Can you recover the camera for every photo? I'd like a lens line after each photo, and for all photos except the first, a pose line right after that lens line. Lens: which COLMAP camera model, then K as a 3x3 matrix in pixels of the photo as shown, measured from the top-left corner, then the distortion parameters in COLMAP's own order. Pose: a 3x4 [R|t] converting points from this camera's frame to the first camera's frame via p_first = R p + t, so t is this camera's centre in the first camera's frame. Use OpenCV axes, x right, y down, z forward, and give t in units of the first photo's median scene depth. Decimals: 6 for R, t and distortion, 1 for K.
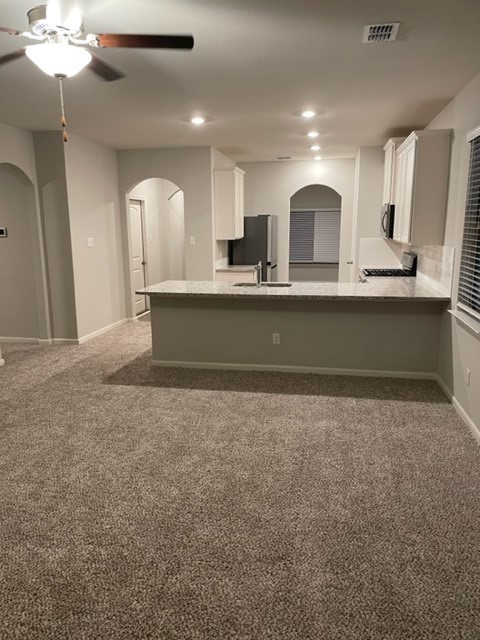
lens RADIAL K [[488.4, 0, 235.6], [0, 488.4, 316.7], [0, 0, 1]] dist [0.086147, -0.108829]
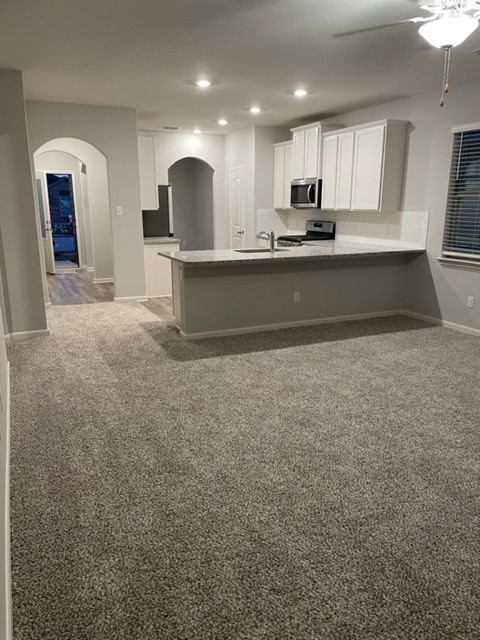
lens RADIAL K [[488.4, 0, 235.6], [0, 488.4, 316.7], [0, 0, 1]] dist [0.086147, -0.108829]
pose [[0.818302, -0.124849, 0.561066, -0.681114], [0.099978, 0.992162, 0.074961, -0.008548], [-0.566027, -0.005247, 0.824370, 0.164040]]
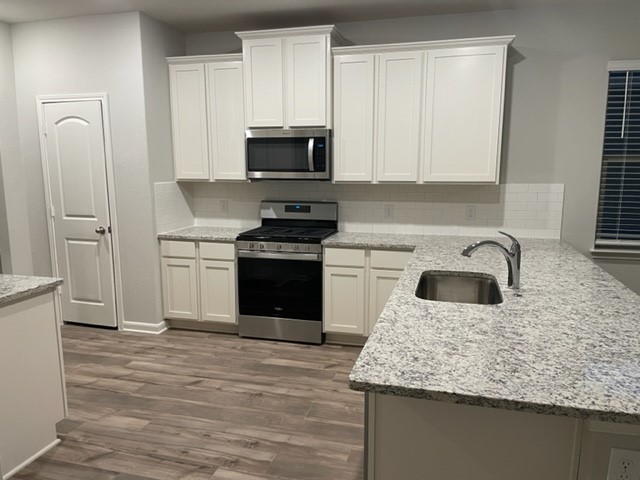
lens RADIAL K [[488.4, 0, 320.0], [0, 488.4, 240.0], [0, 0, 1]] dist [0.086147, -0.108829]
pose [[0.073805, -0.148199, 0.986200, -0.436652], [0.181645, 0.974352, 0.132825, -0.210163], [-0.980591, 0.169335, 0.098831, 1.192368]]
